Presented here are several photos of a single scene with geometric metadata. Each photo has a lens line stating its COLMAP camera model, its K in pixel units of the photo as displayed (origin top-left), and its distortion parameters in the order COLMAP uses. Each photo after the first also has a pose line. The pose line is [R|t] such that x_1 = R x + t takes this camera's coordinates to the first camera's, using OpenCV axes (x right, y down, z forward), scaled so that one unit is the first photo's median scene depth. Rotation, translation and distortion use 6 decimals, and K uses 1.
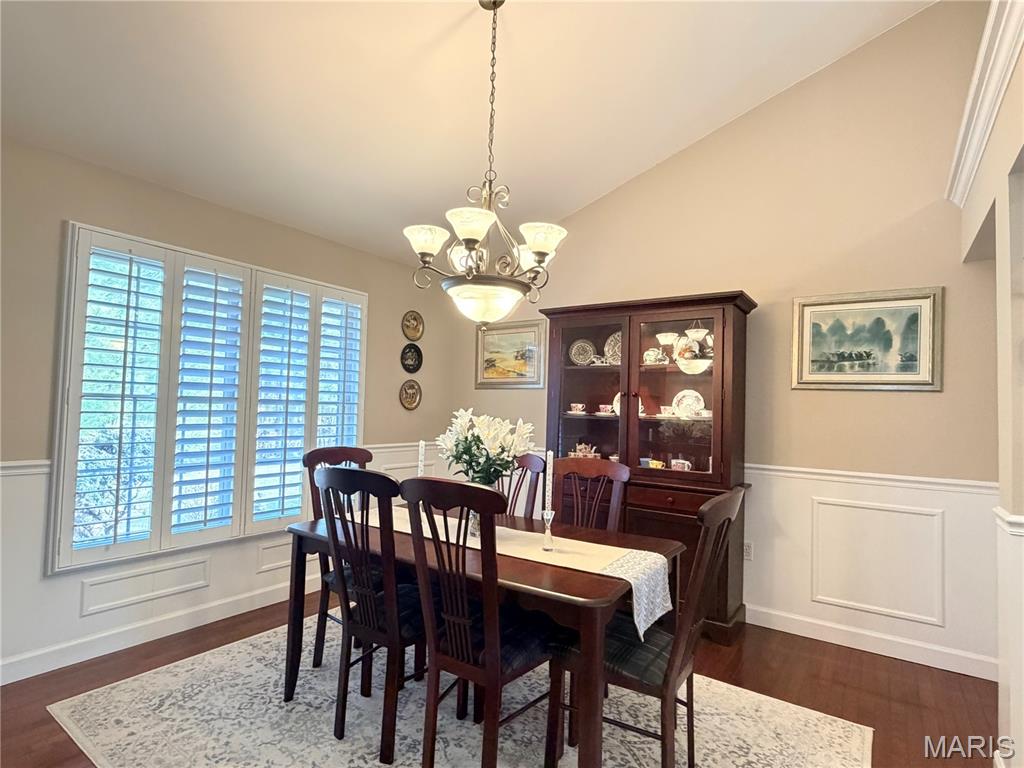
lens RADIAL K [[536.2, 0, 512.0], [0, 536.2, 384.0], [0, 0, 1]] dist [0.002540, 0.000809]
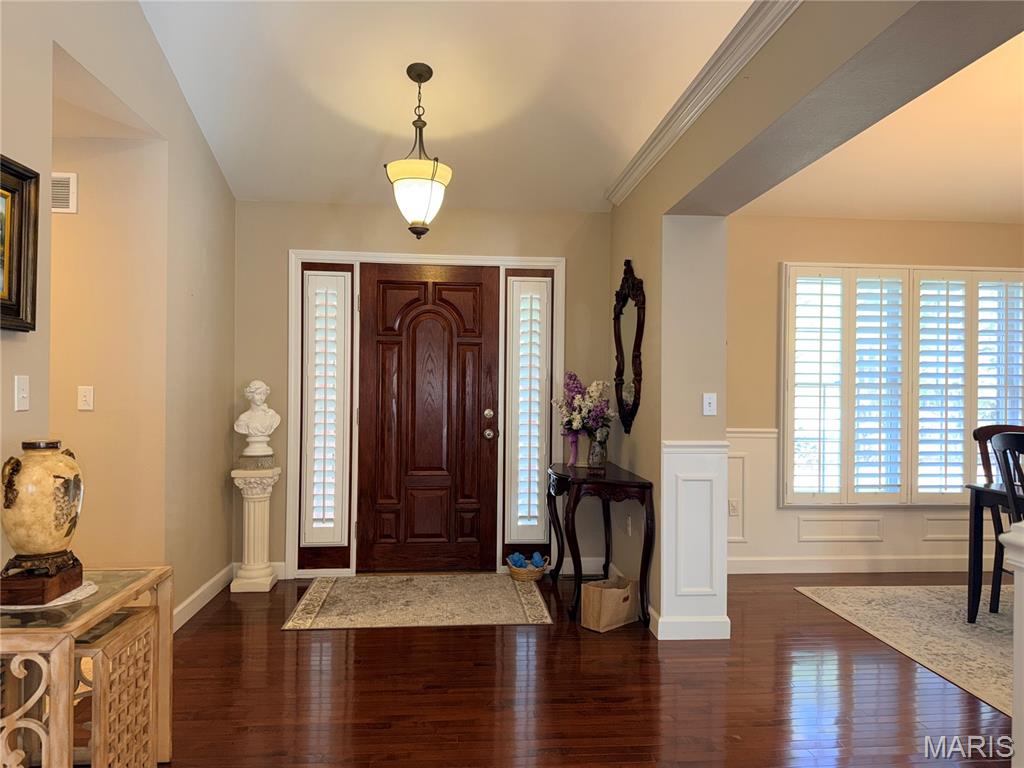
lens RADIAL K [[727.7, 0, 512.0], [0, 727.7, 384.0], [0, 0, 1]] dist [0.003605, 0.004824]
pose [[0.638245, -0.019597, -0.769584, 0.165786], [0.040796, 0.999132, 0.008391, -0.020868], [0.768752, -0.036751, 0.638491, -0.665380]]
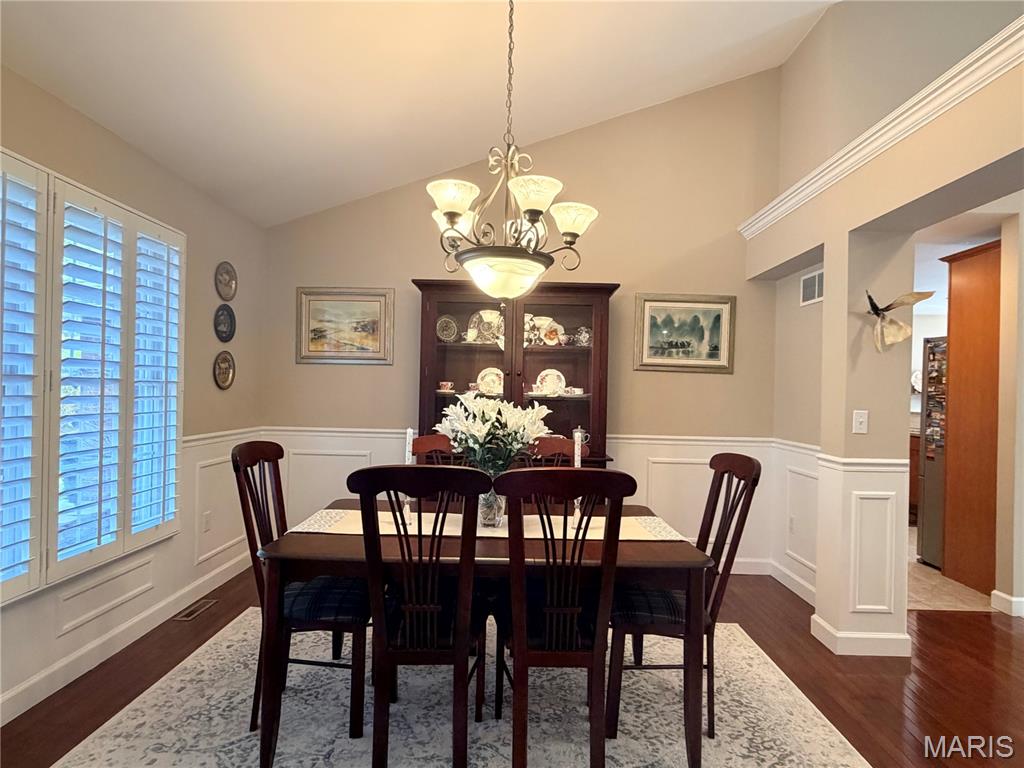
lens RADIAL K [[552.8, 0, 512.0], [0, 552.8, 384.0], [0, 0, 1]] dist [-0.003469, 0.000295]
pose [[0.828413, -0.004980, 0.560096, -0.424231], [-0.024091, 0.998718, 0.044512, -0.007913], [-0.559599, -0.050368, 0.827231, 0.142749]]
